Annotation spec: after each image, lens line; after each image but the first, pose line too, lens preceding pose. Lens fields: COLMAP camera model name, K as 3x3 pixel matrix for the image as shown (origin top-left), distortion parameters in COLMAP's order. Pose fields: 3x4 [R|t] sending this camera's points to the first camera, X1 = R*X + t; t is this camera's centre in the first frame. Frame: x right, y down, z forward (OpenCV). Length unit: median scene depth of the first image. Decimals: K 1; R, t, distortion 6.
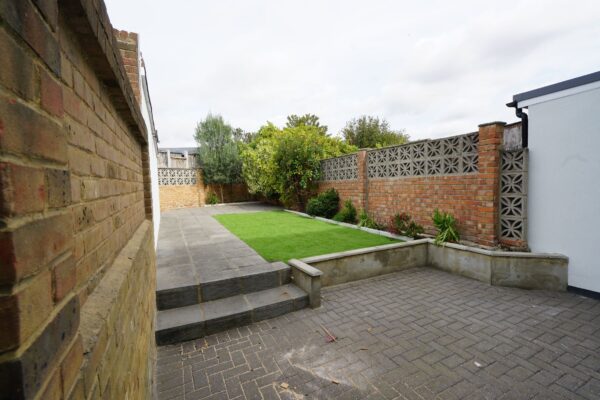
lens RADIAL K [[271.3, 0, 295.9], [0, 271.3, 198.6], [0, 0, 1]] dist [0.001414, 0.000789]
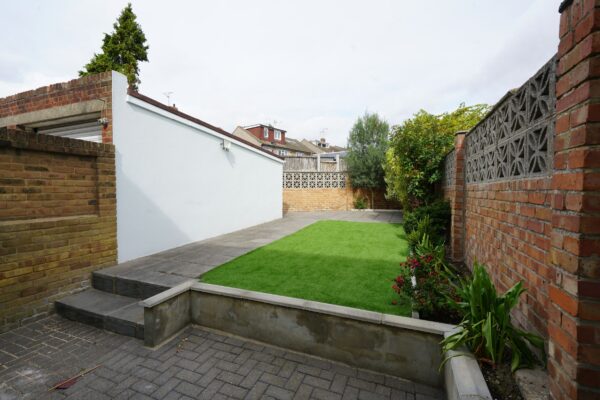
lens RADIAL K [[271.3, 0, 296.6], [0, 271.3, 198.0], [0, 0, 1]] dist [0.001414, 0.000789]
pose [[0.659171, 0.049937, -0.750333, 0.684104], [-0.059563, 0.998125, 0.014103, -0.050222], [0.749631, 0.035396, 0.660909, 0.572417]]
